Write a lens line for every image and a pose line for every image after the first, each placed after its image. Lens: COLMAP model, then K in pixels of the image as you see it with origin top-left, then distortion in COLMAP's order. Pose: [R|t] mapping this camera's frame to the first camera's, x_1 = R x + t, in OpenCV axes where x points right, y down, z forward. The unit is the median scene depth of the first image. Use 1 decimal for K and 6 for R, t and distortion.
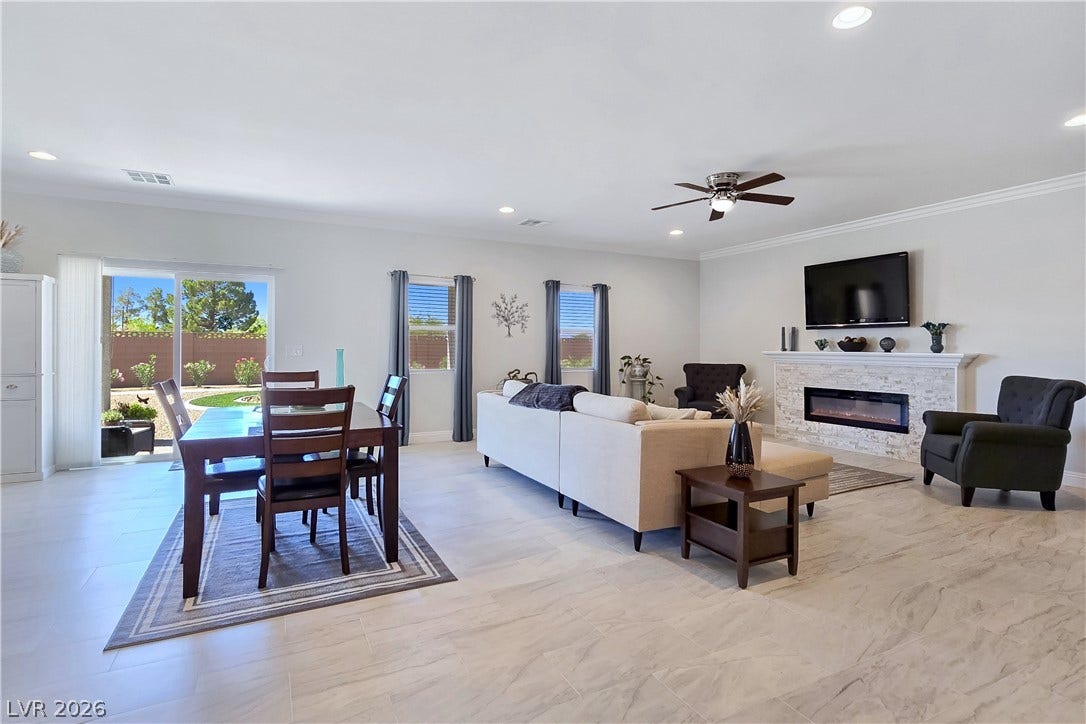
lens RADIAL K [[554.7, 0, 542.9], [0, 554.7, 355.8], [0, 0, 1]] dist [-0.000148, -0.000054]
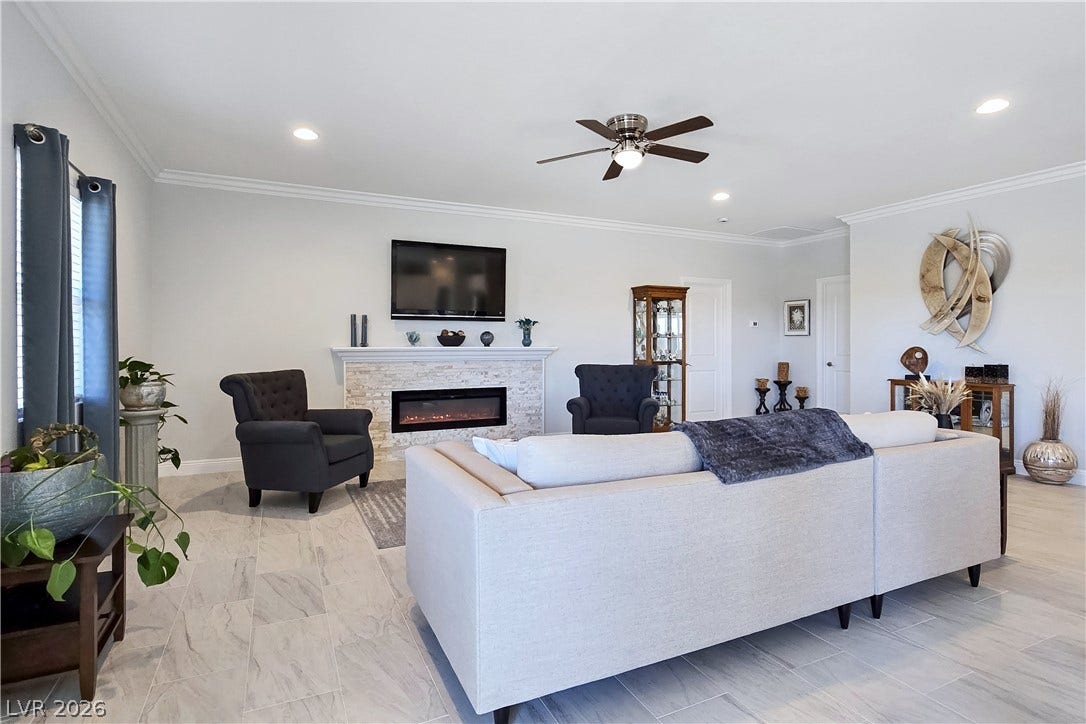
lens RADIAL K [[548.7, 0, 539.3], [0, 548.7, 349.7], [0, 0, 1]] dist [-0.005484, -0.000596]
pose [[0.020665, -0.011123, 0.999725, -0.340901], [0.015785, 0.999817, 0.010798, -0.009408], [-0.999662, 0.015558, 0.020837, 0.852611]]
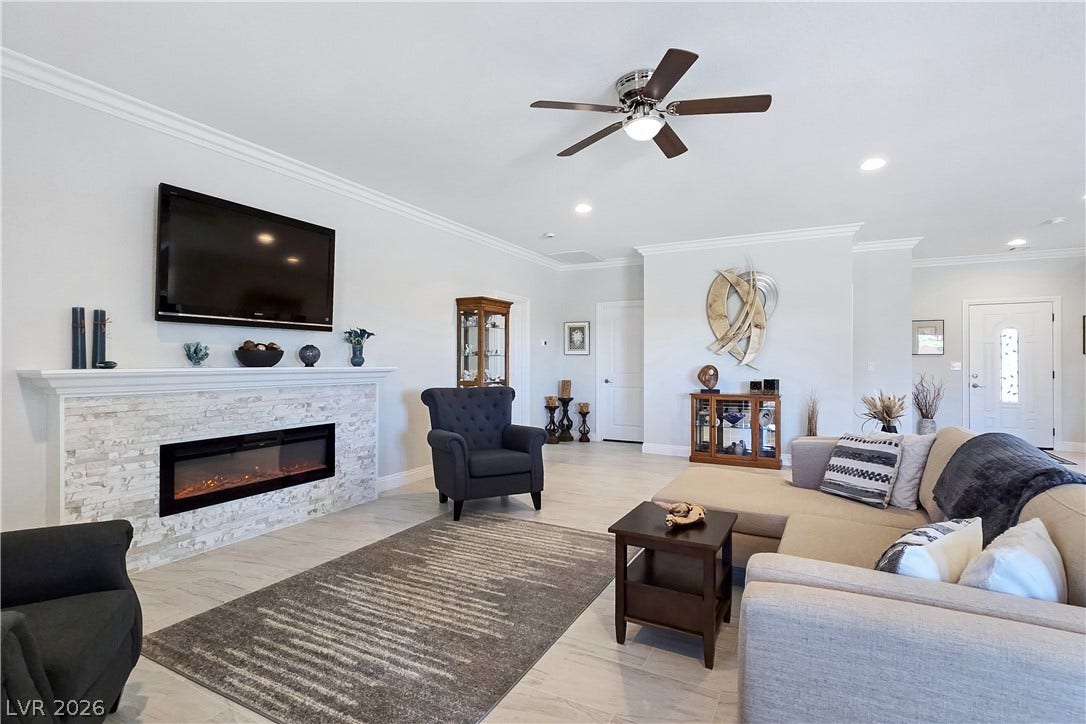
lens RADIAL K [[520.3, 0, 541.9], [0, 520.3, 365.0], [0, 0, 1]] dist [-0.002839, 0.000111]
pose [[-0.571748, -0.004121, 0.820419, -0.068294], [0.013220, 0.999811, 0.014235, -0.013338], [-0.820323, 0.018985, -0.571586, 1.088932]]
